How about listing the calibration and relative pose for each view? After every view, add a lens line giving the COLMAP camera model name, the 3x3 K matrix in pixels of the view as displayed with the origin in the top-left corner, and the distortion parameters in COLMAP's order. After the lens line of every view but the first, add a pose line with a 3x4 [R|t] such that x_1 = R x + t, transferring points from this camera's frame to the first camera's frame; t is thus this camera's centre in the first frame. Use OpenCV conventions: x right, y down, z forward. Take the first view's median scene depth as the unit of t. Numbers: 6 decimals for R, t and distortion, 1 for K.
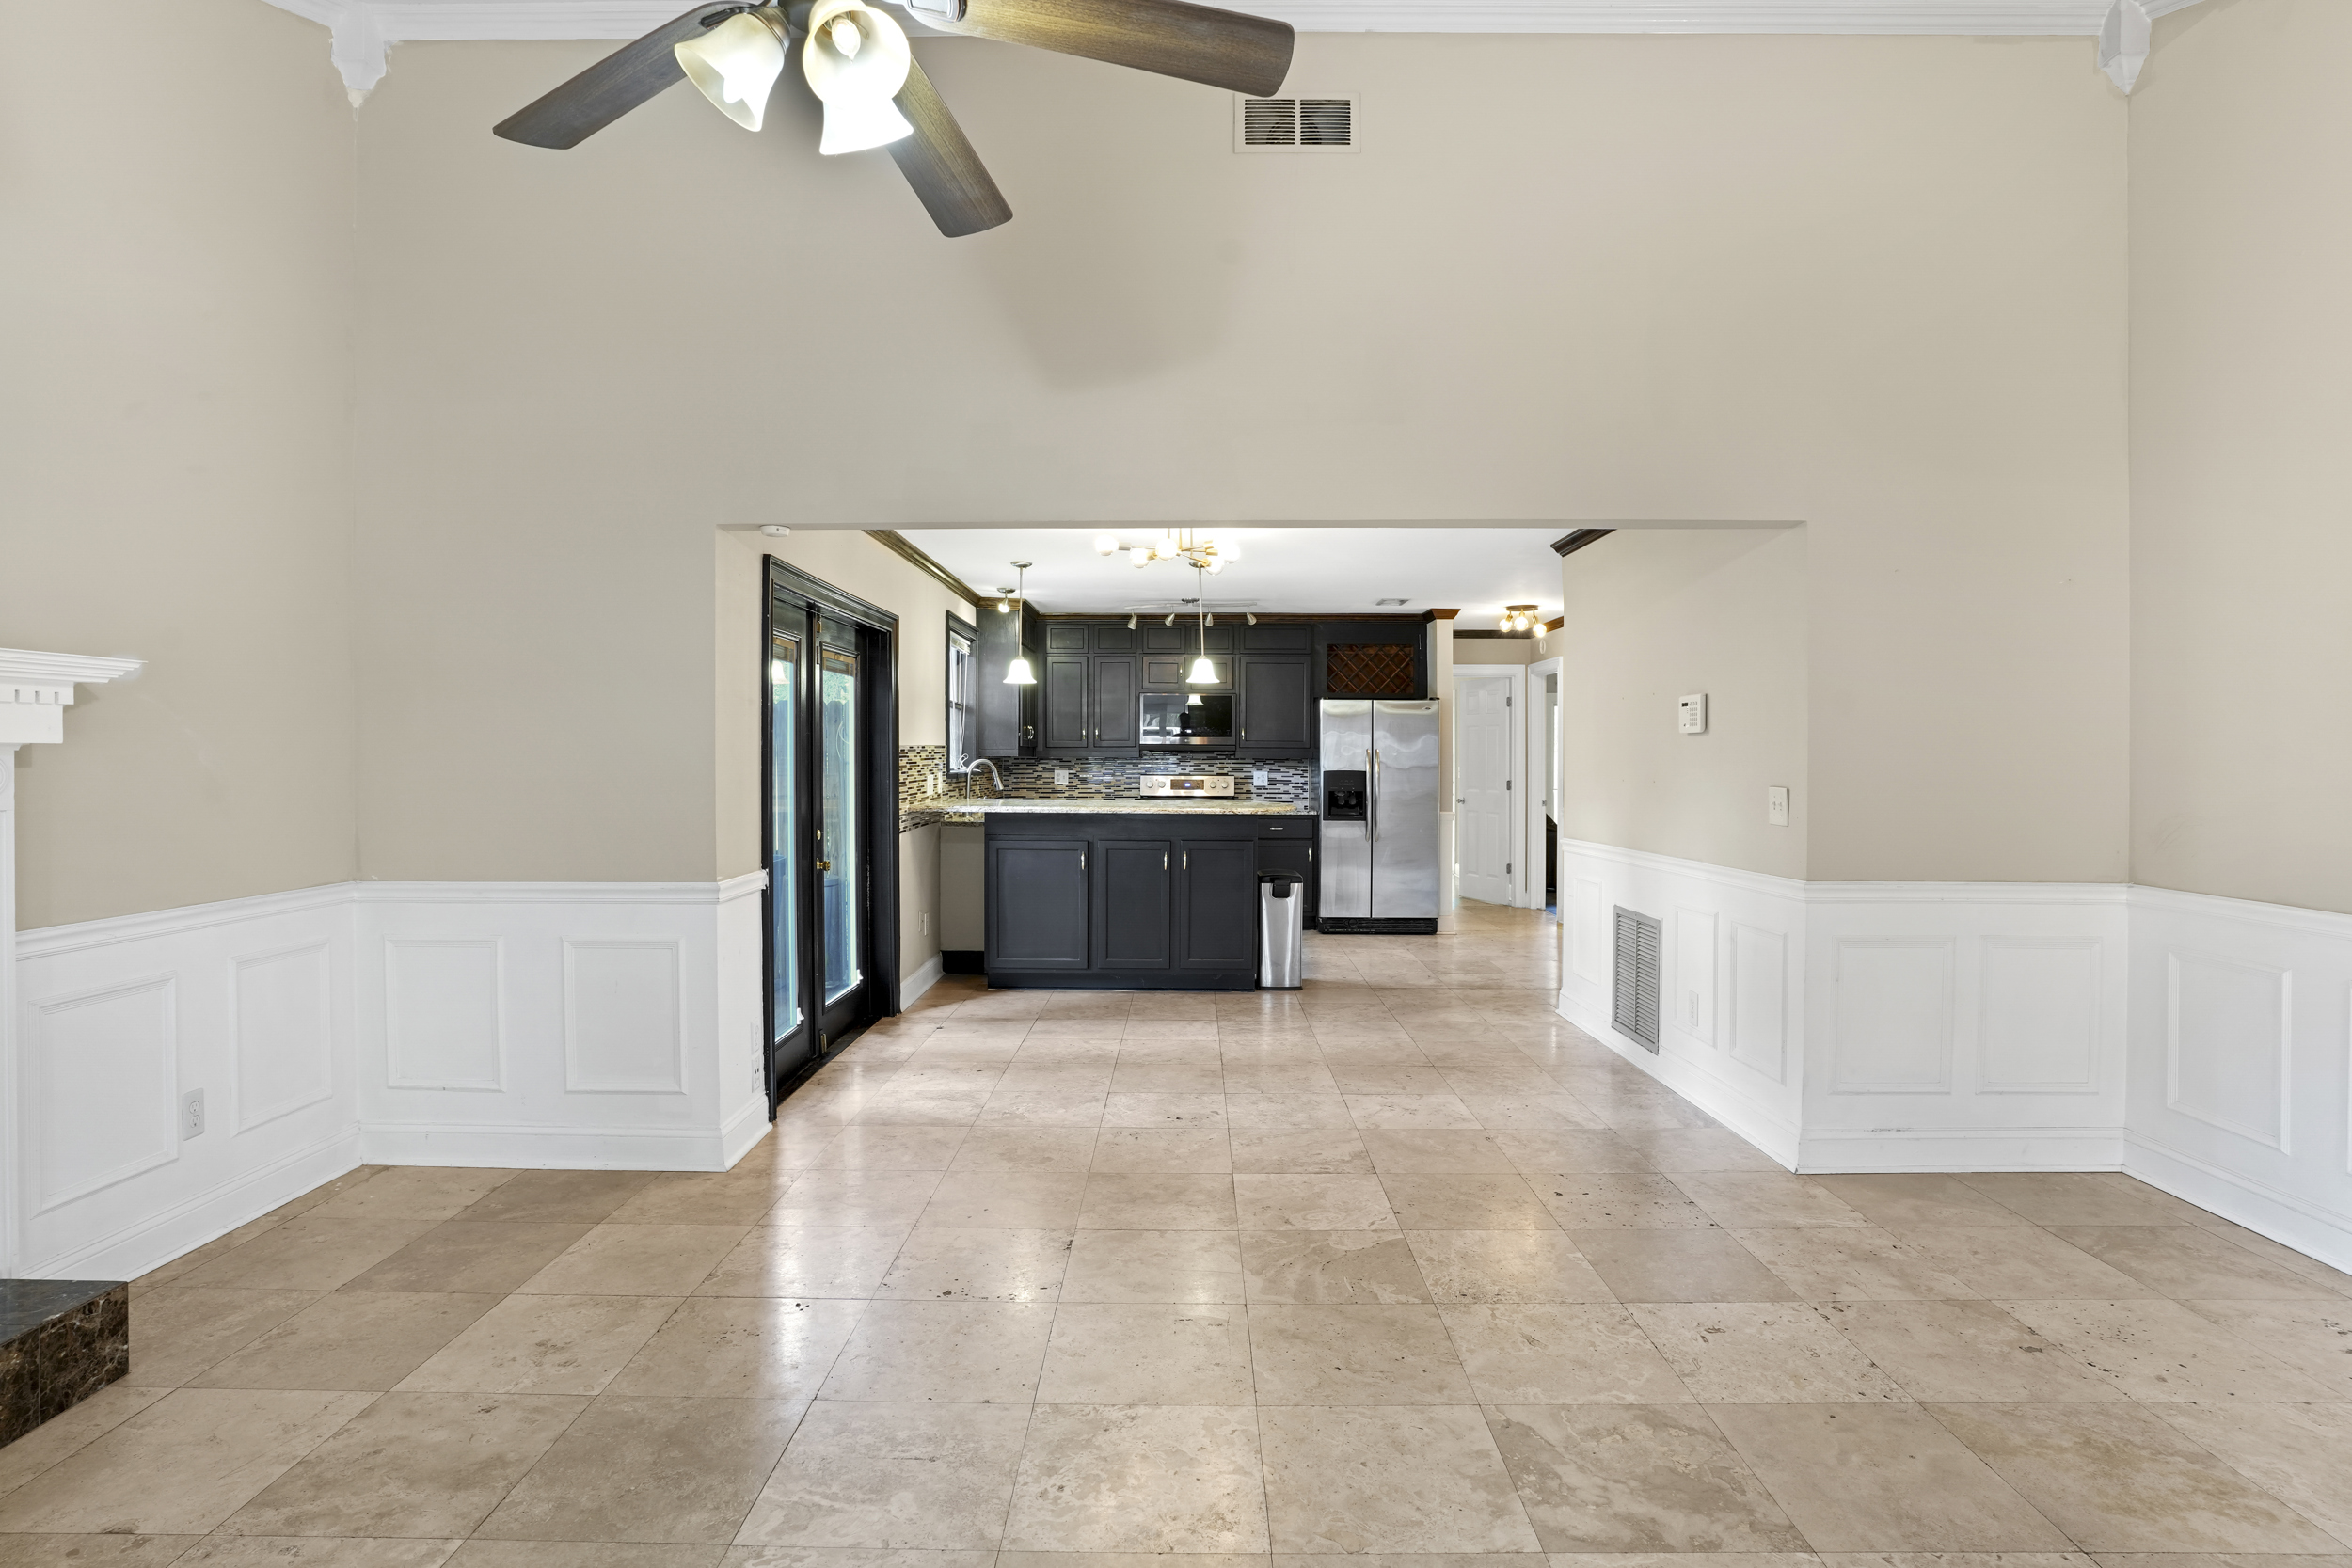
lens RADIAL K [[1209.2, 0, 1171.7], [0, 1209.2, 765.0], [0, 0, 1]] dist [-0.076409, 0.042646]
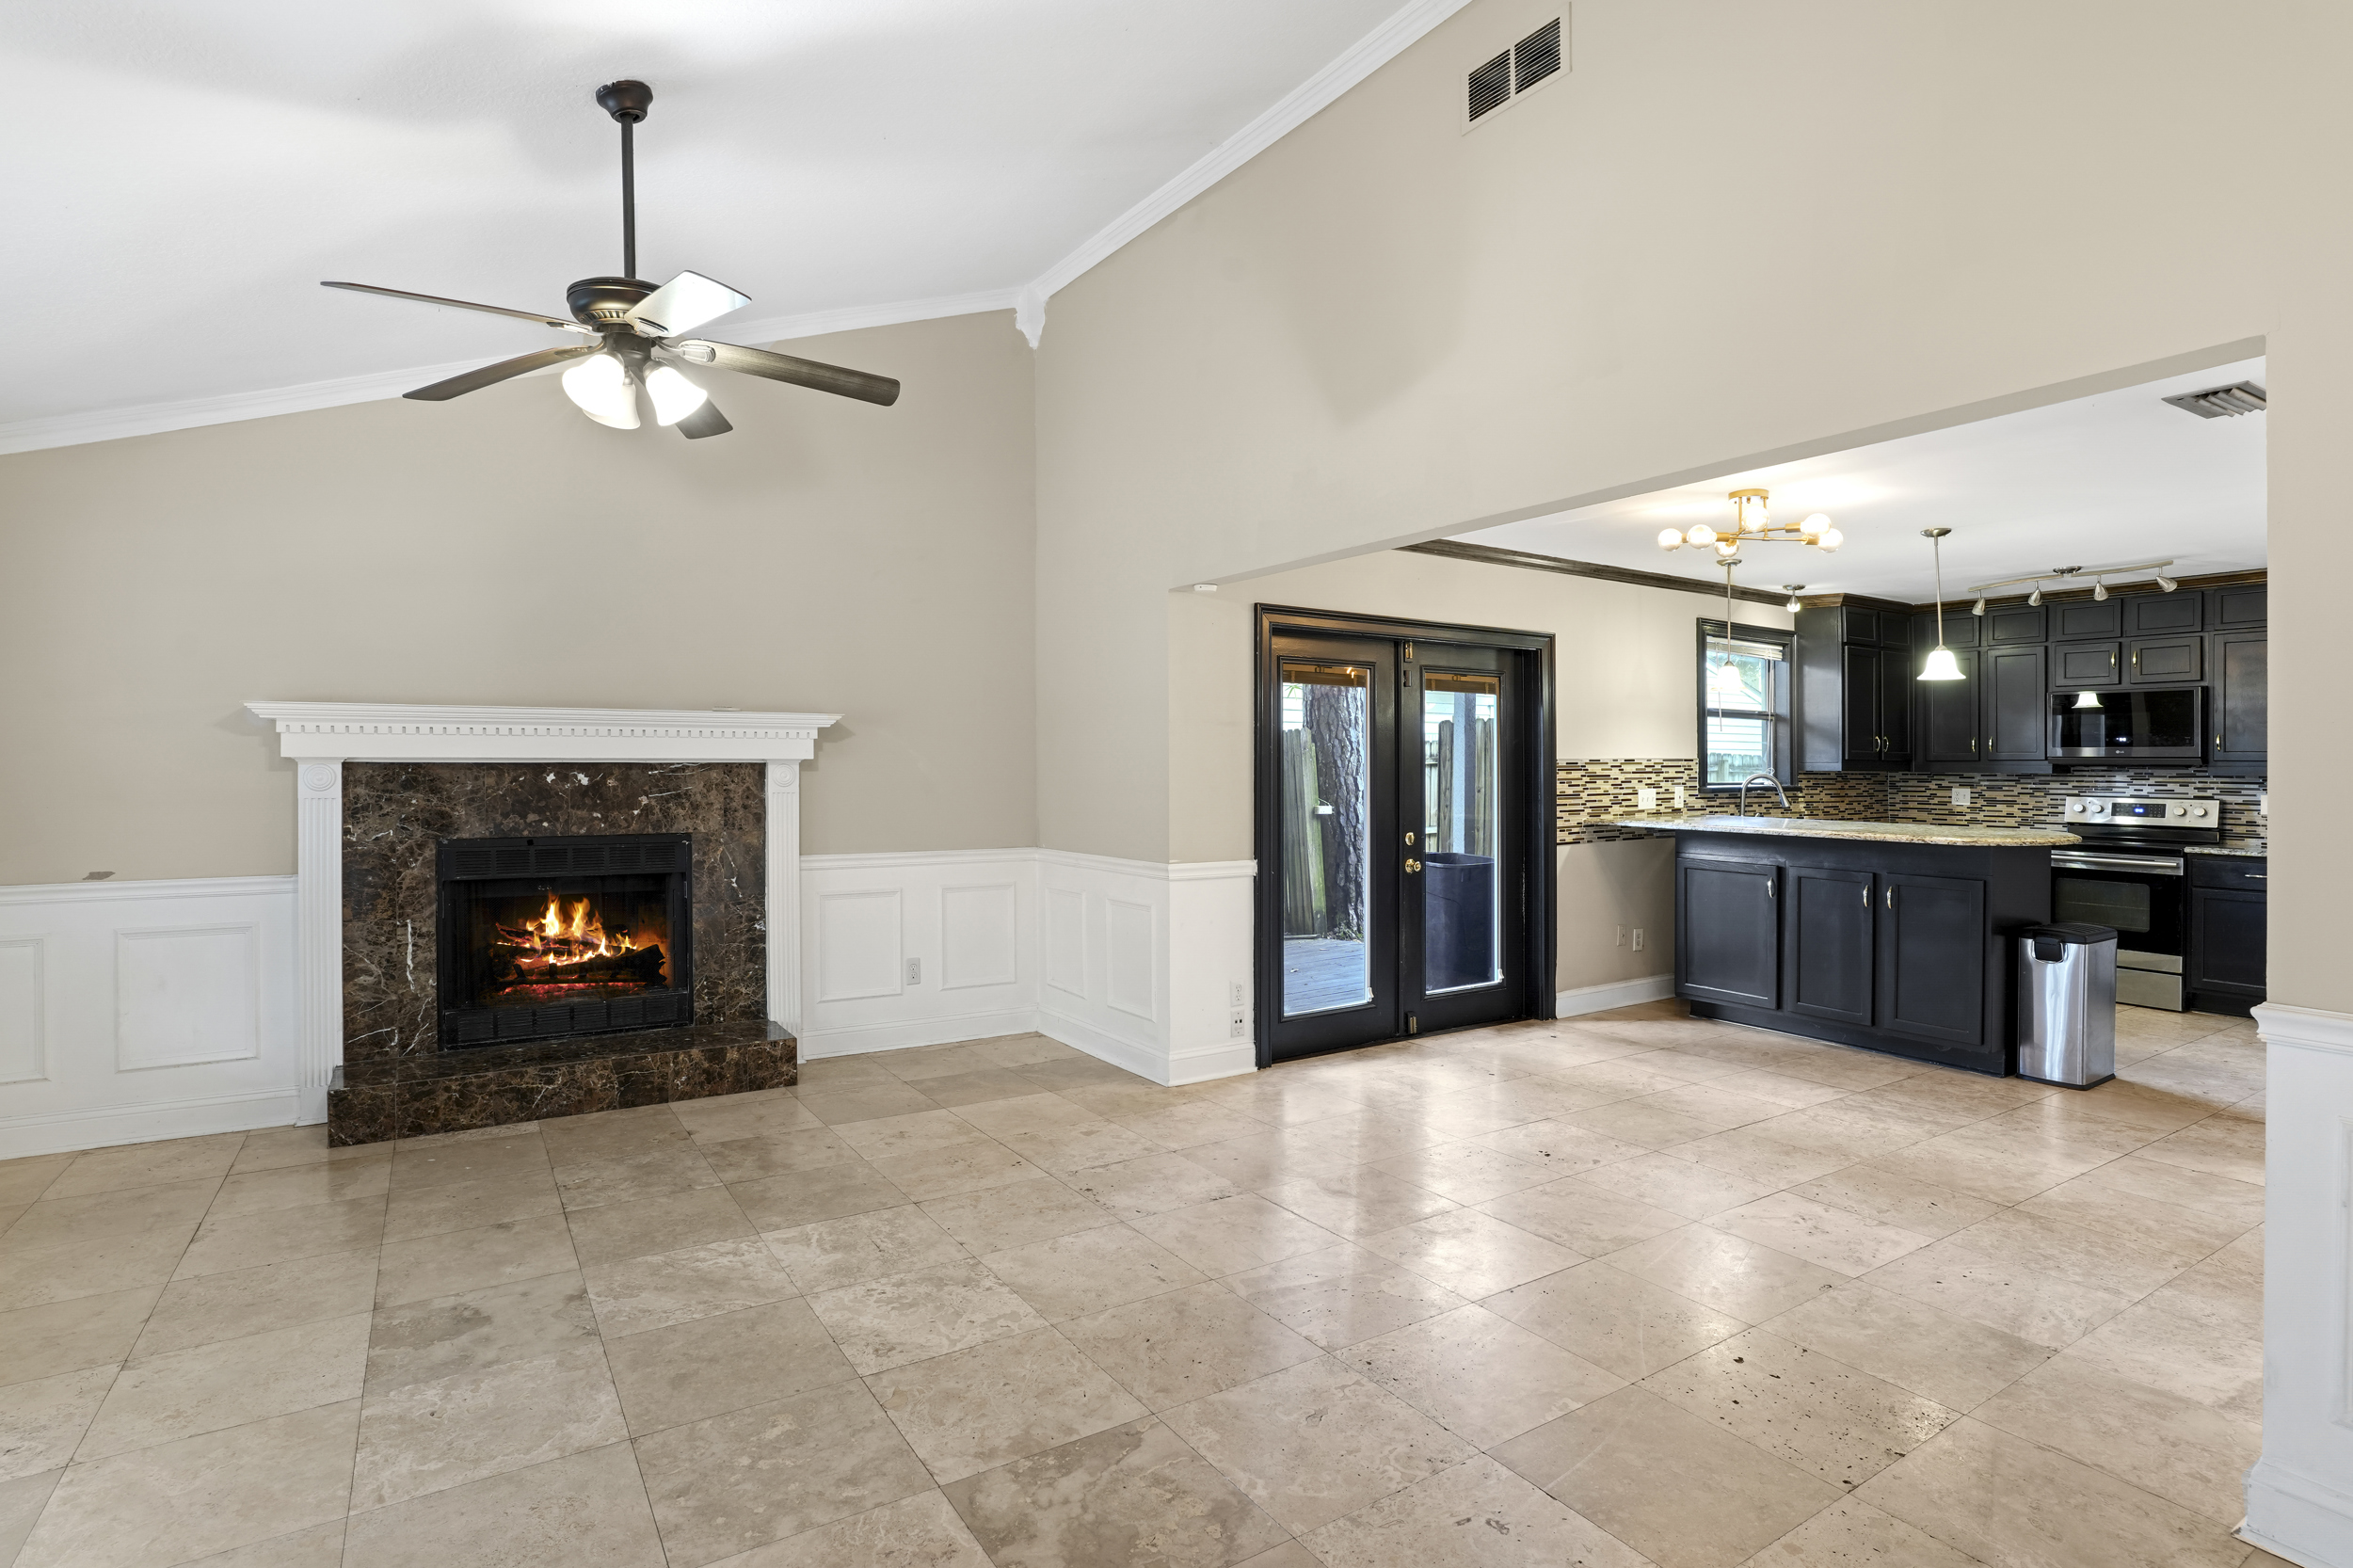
lens RADIAL K [[1176.6, 0, 1186.9], [0, 1176.6, 763.0], [0, 0, 1]] dist [-0.066229, 0.032577]
pose [[0.553938, -0.002633, -0.832554, 0.383223], [-0.011793, 0.999870, -0.011009, 0.002346], [0.832475, 0.015917, 0.553834, 0.169323]]
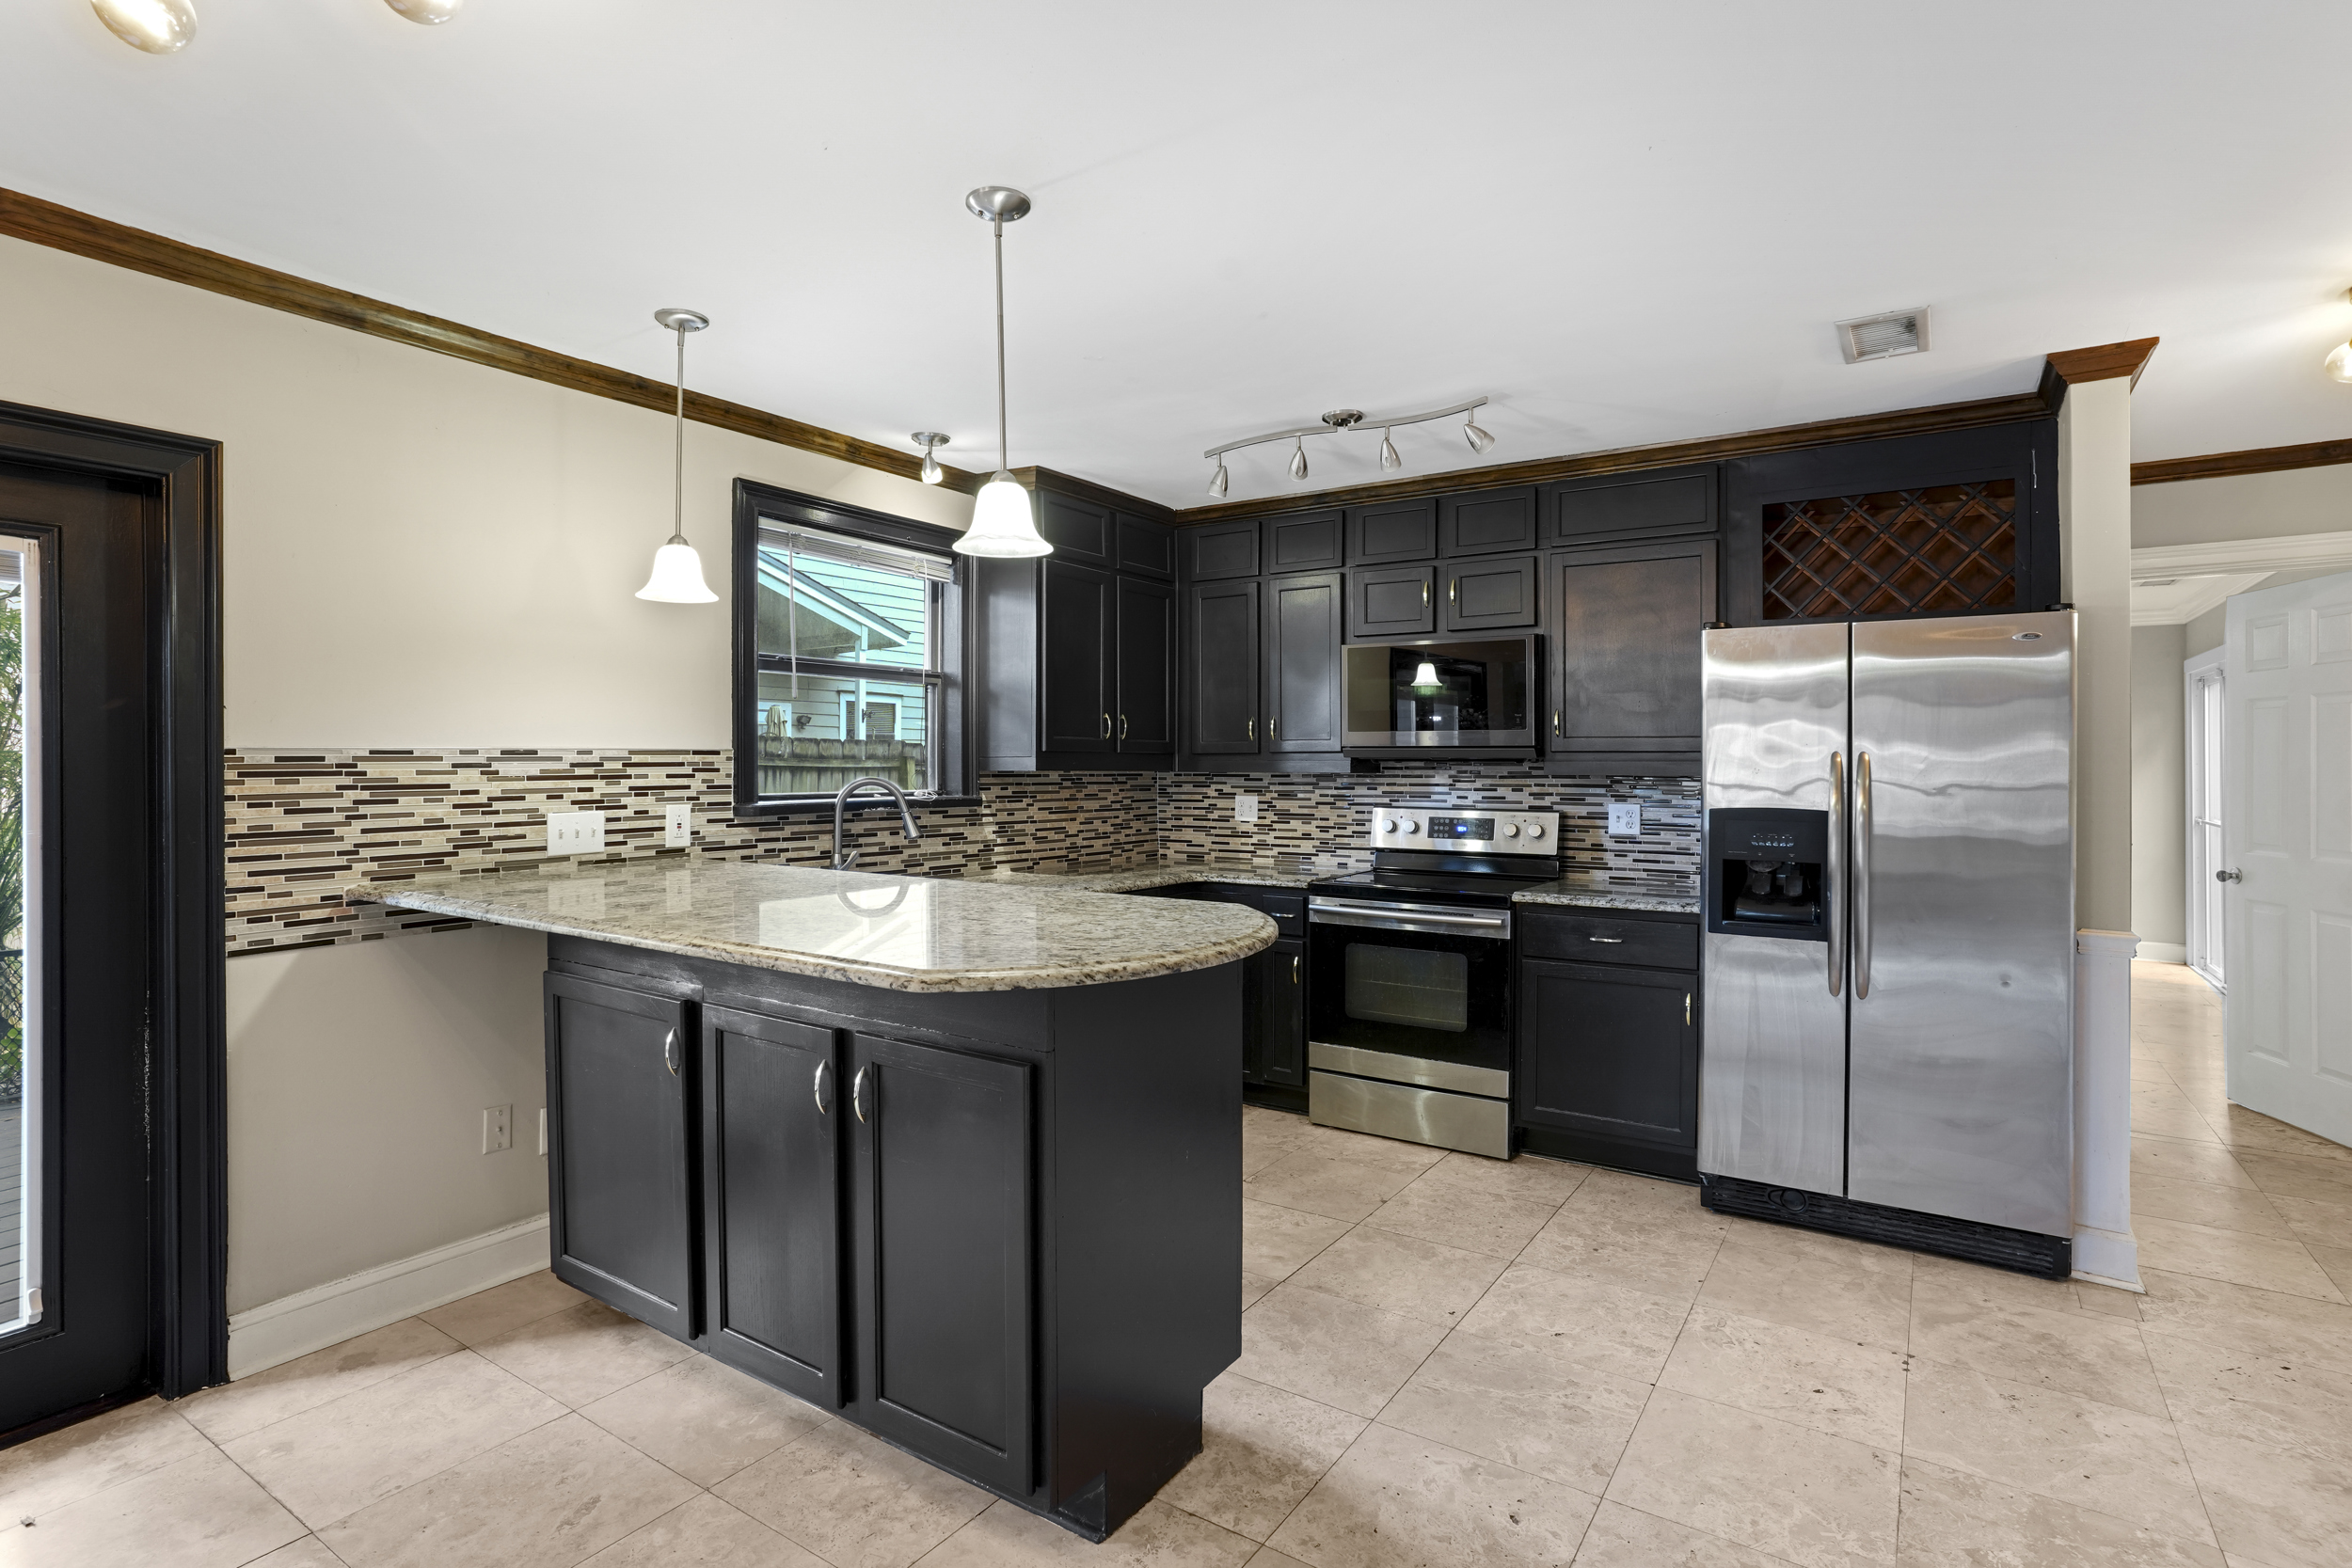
lens RADIAL K [[1173.5, 0, 1175.8], [0, 1173.5, 757.1], [0, 0, 1]] dist [-0.070241, 0.046658]
pose [[0.837545, -0.007614, -0.546316, 0.243194], [-0.002753, 0.999831, -0.018156, -0.005354], [0.546362, 0.016710, 0.837383, 0.760522]]
